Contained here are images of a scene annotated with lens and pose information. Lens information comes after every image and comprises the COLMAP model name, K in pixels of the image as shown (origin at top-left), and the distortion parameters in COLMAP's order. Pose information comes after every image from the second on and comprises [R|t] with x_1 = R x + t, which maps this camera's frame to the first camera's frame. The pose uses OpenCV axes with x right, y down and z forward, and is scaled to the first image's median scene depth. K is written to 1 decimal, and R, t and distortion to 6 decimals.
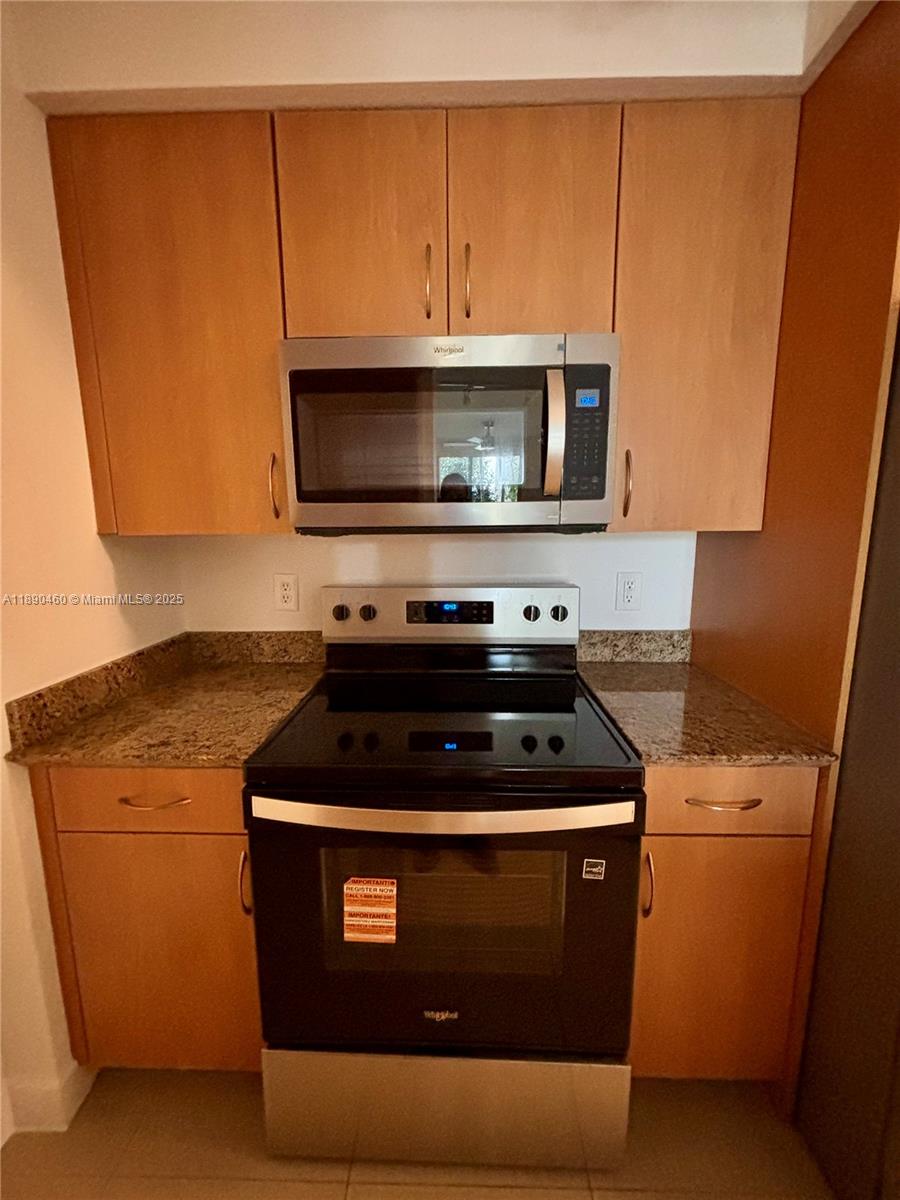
lens RADIAL K [[481.0, 0, 447.7], [0, 481.0, 597.5], [0, 0, 1]] dist [-0.000748, 0.000048]
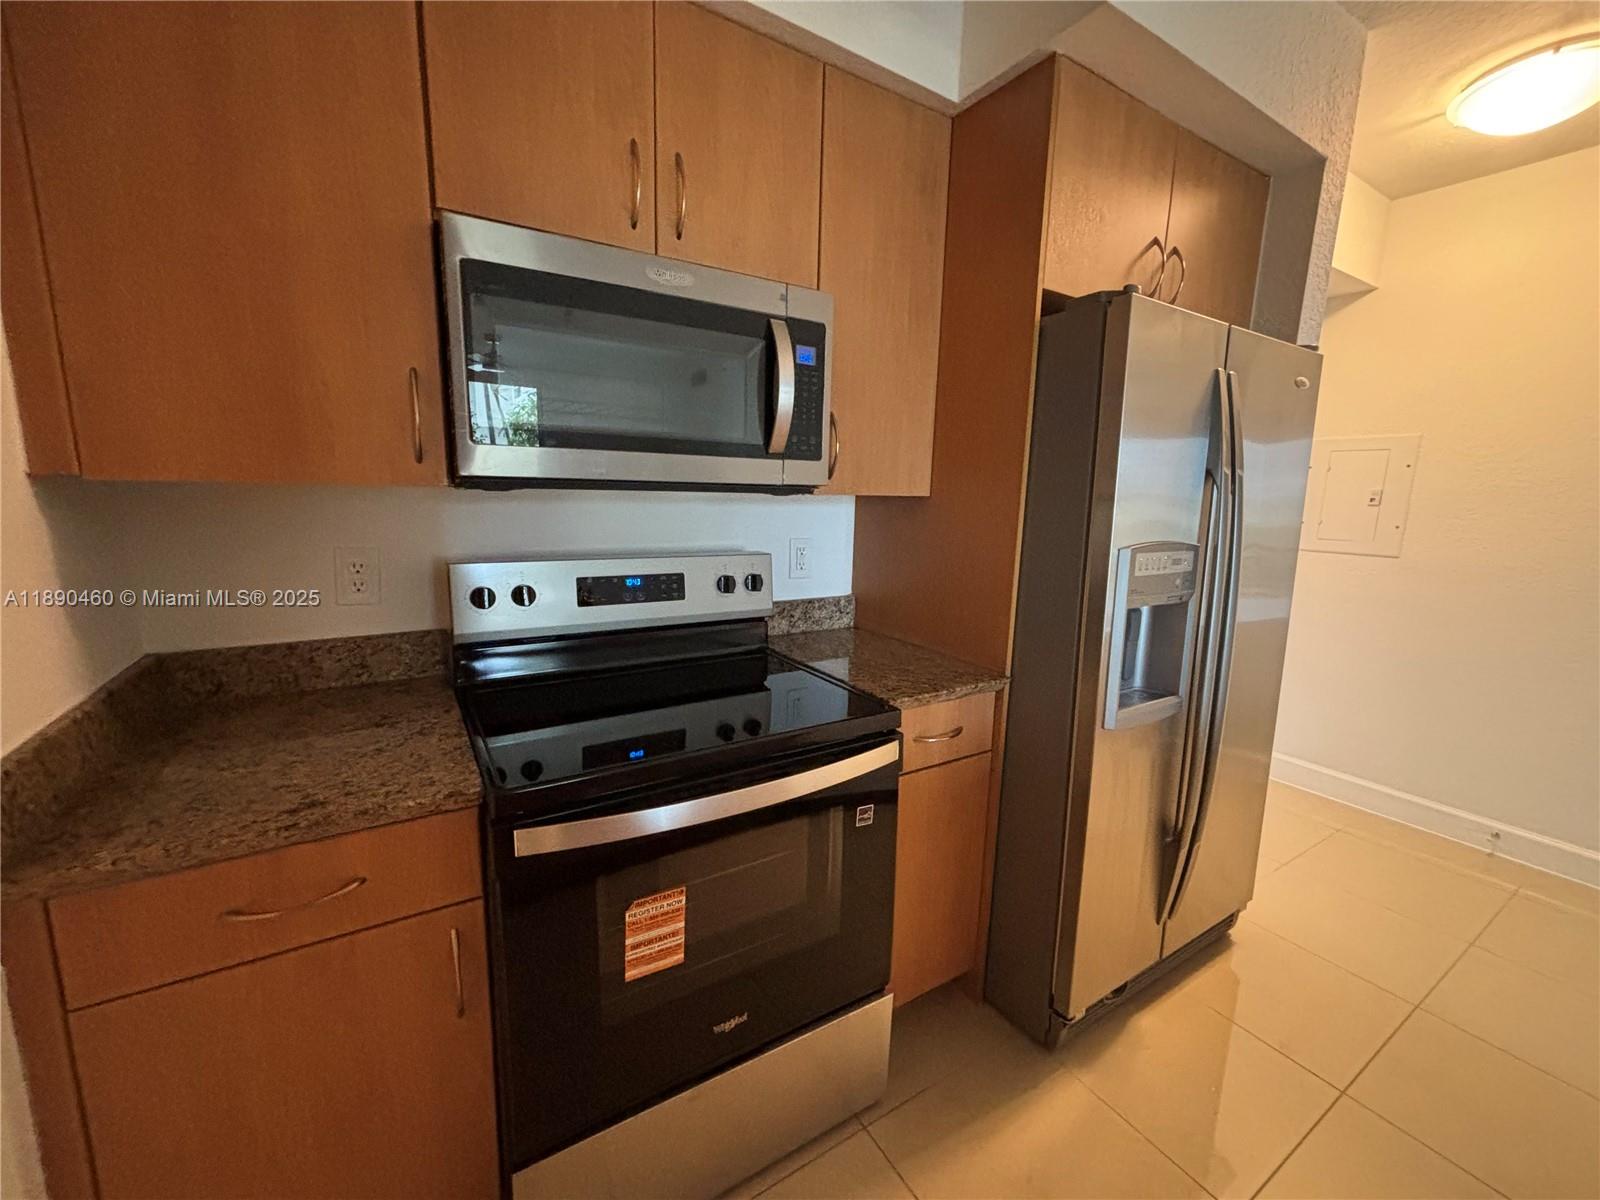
lens RADIAL K [[641.3, 0, 776.9], [0, 641.3, 596.9], [0, 0, 1]] dist [-0.000748, 0.000048]
pose [[0.840787, -0.062596, 0.537735, -0.483695], [0.054633, 0.998033, 0.030756, 0.030705], [-0.538603, 0.003518, 0.842552, -0.060851]]
